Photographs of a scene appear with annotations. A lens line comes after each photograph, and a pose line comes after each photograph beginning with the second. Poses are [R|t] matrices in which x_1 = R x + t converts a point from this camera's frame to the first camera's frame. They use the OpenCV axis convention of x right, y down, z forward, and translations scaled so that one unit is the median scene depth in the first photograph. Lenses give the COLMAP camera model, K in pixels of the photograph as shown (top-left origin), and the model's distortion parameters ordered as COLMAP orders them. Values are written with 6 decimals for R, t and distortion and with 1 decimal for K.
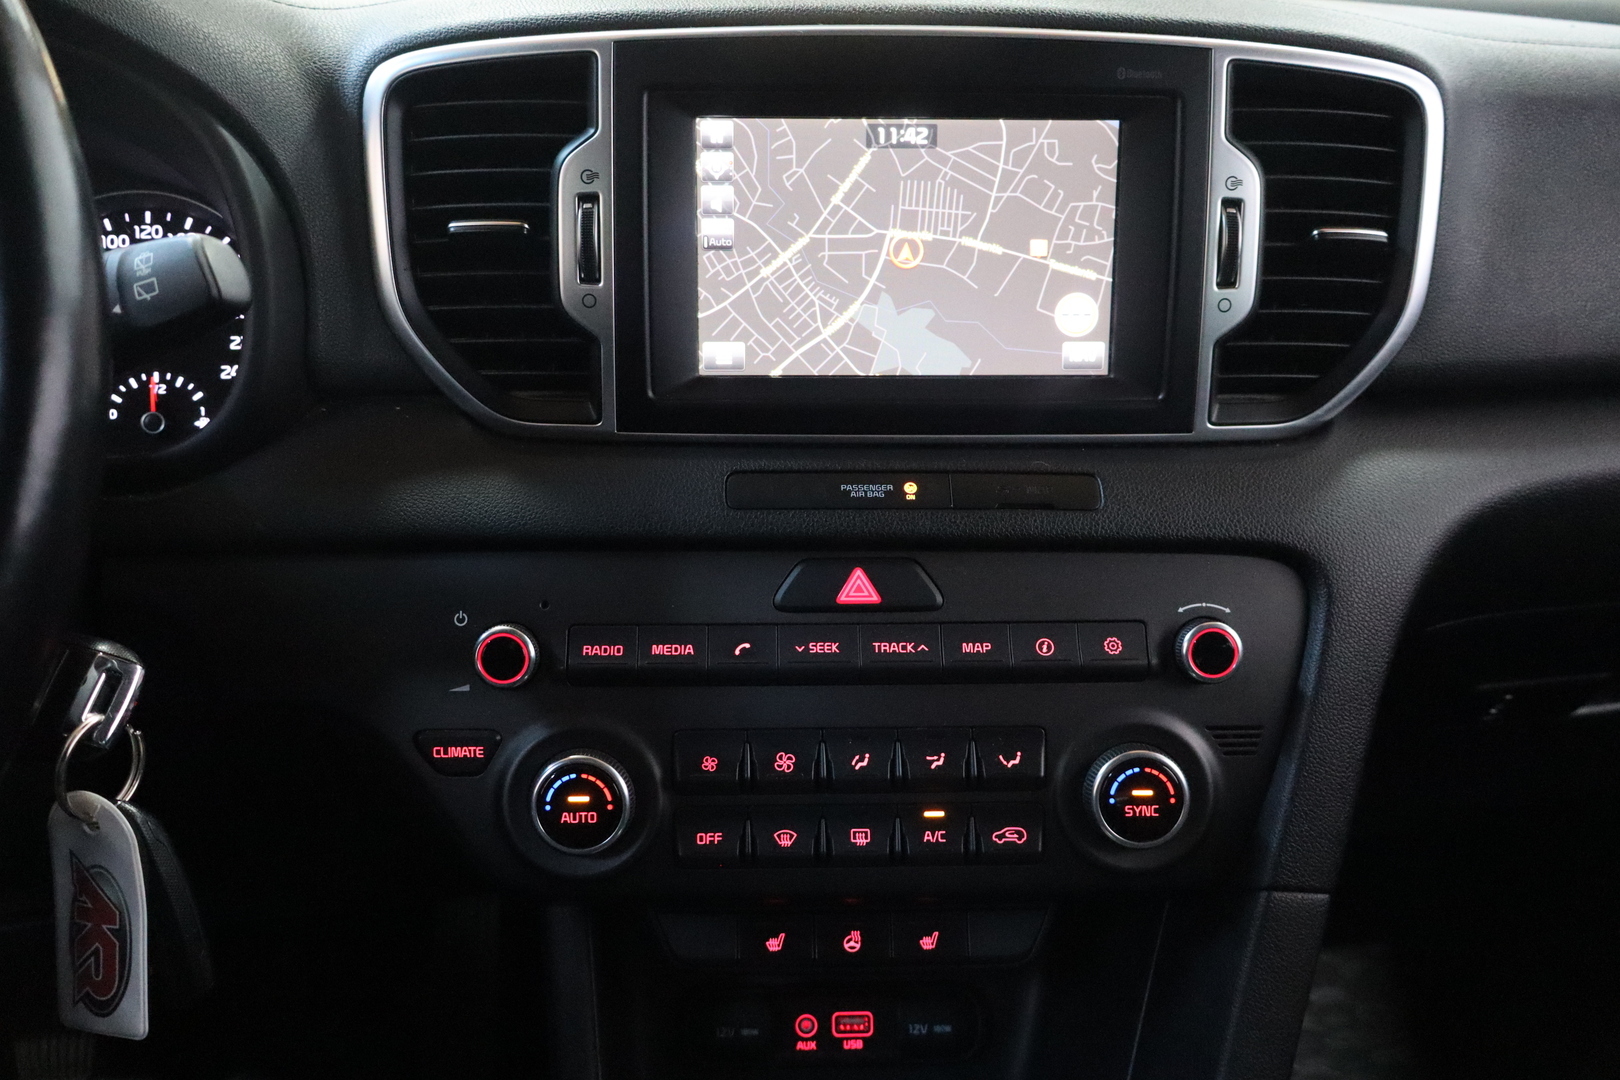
lens RADIAL K [[1375.1, 0, 826.3], [0, 1375.1, 543.2], [0, 0, 1]] dist [0.000474, -0.005578]
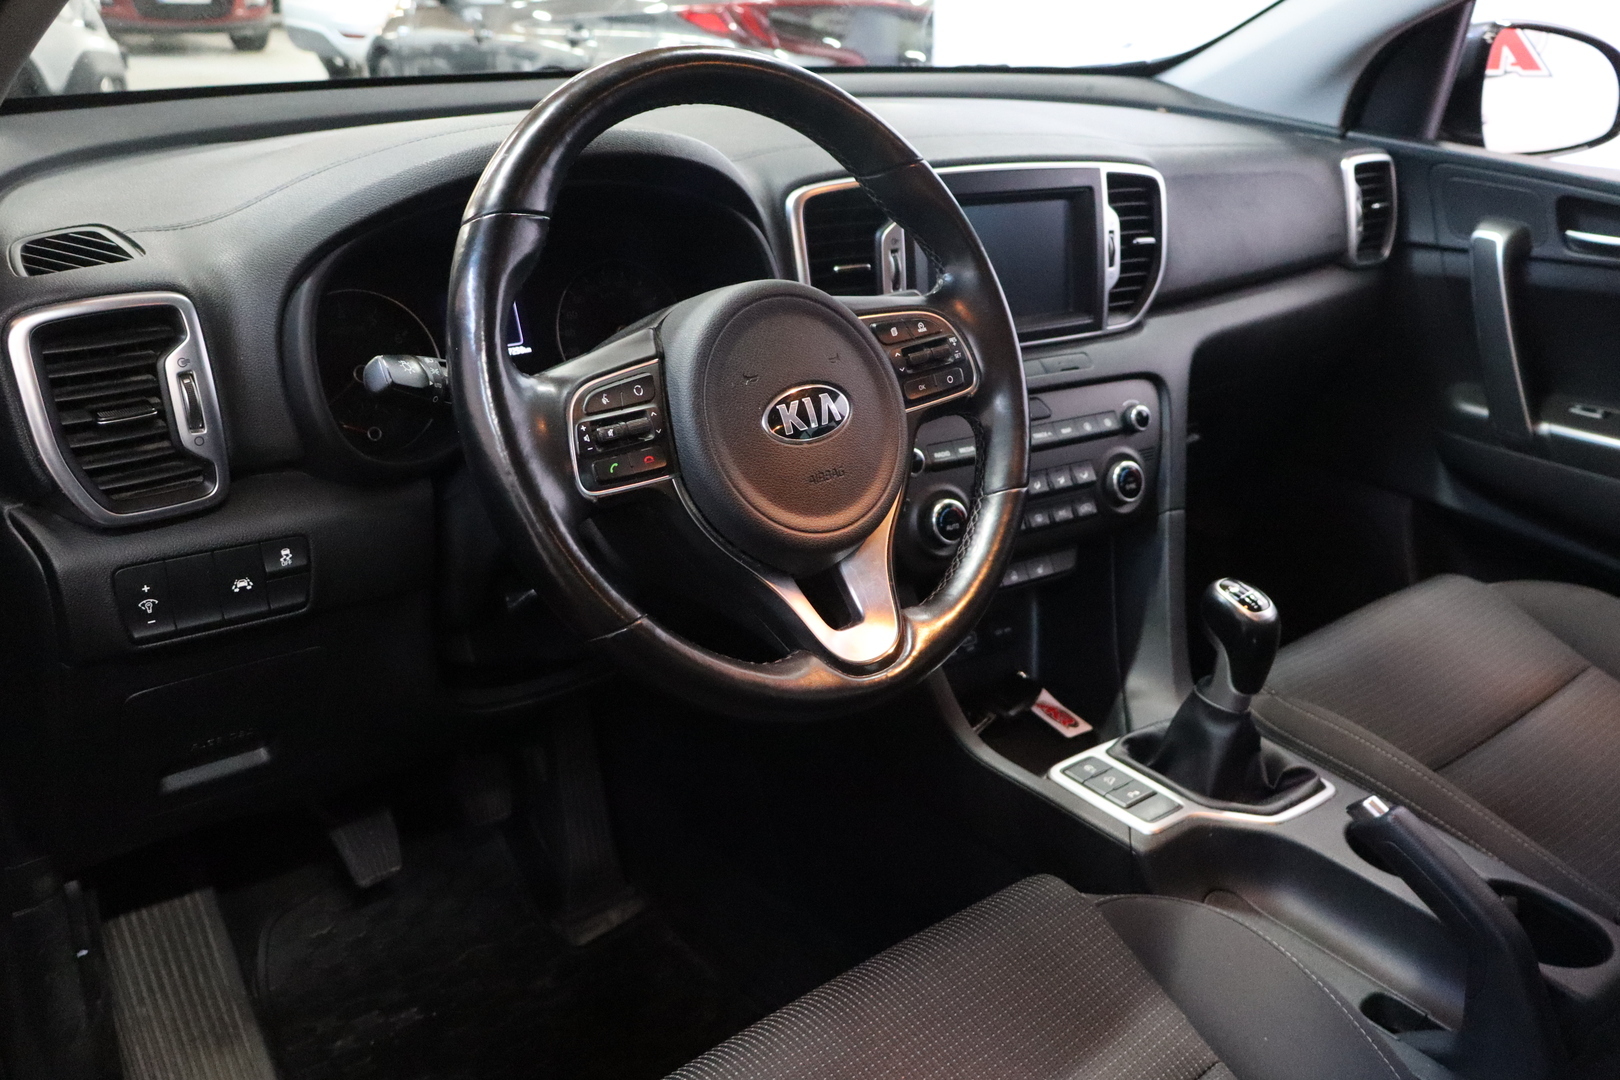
lens RADIAL K [[1409.5, 0, 811.5], [0, 1409.5, 543.7], [0, 0, 1]] dist [0.000938, -0.005860]
pose [[0.851403, -0.177063, 0.493722, -1.447260], [0.149646, 0.984175, 0.094895, -0.027223], [-0.502711, -0.006911, 0.864427, -0.845535]]
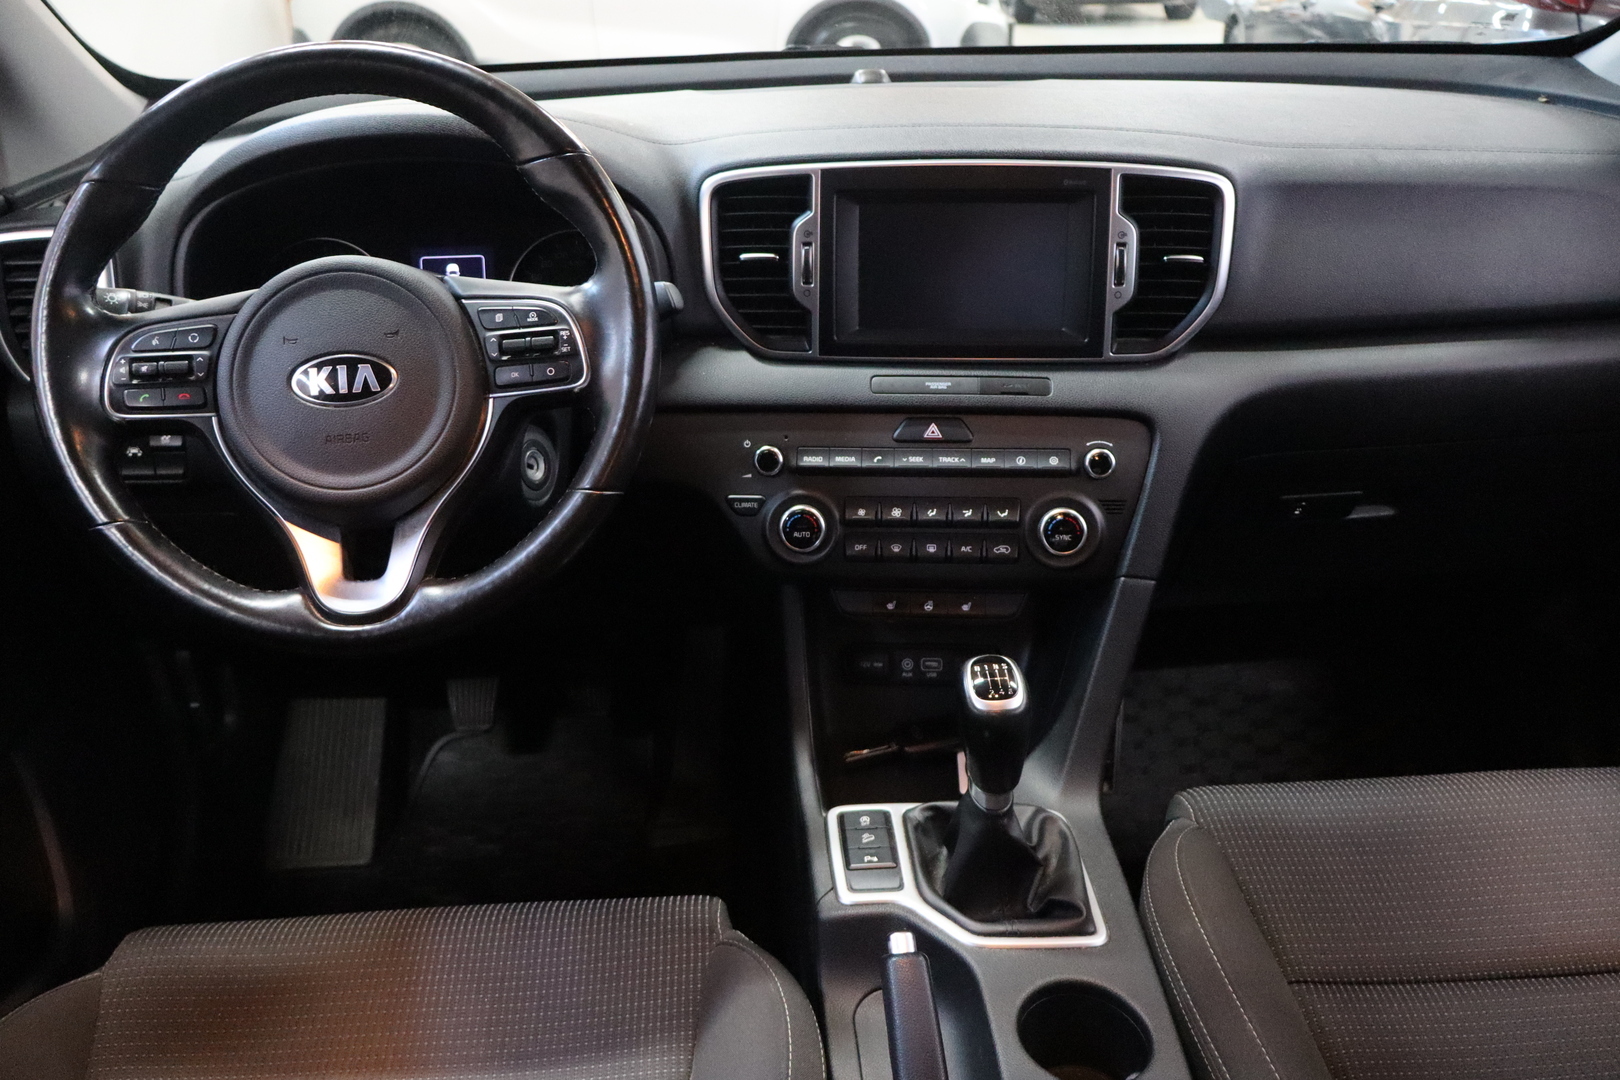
lens RADIAL K [[1375.1, 0, 813.6], [0, 1375.1, 542.8], [0, 0, 1]] dist [0.000474, -0.005578]
pose [[0.994082, 0.020111, -0.106753, 0.068949], [-0.011487, 0.996665, 0.080792, 0.033240], [0.108021, -0.079088, 0.990998, -1.103163]]
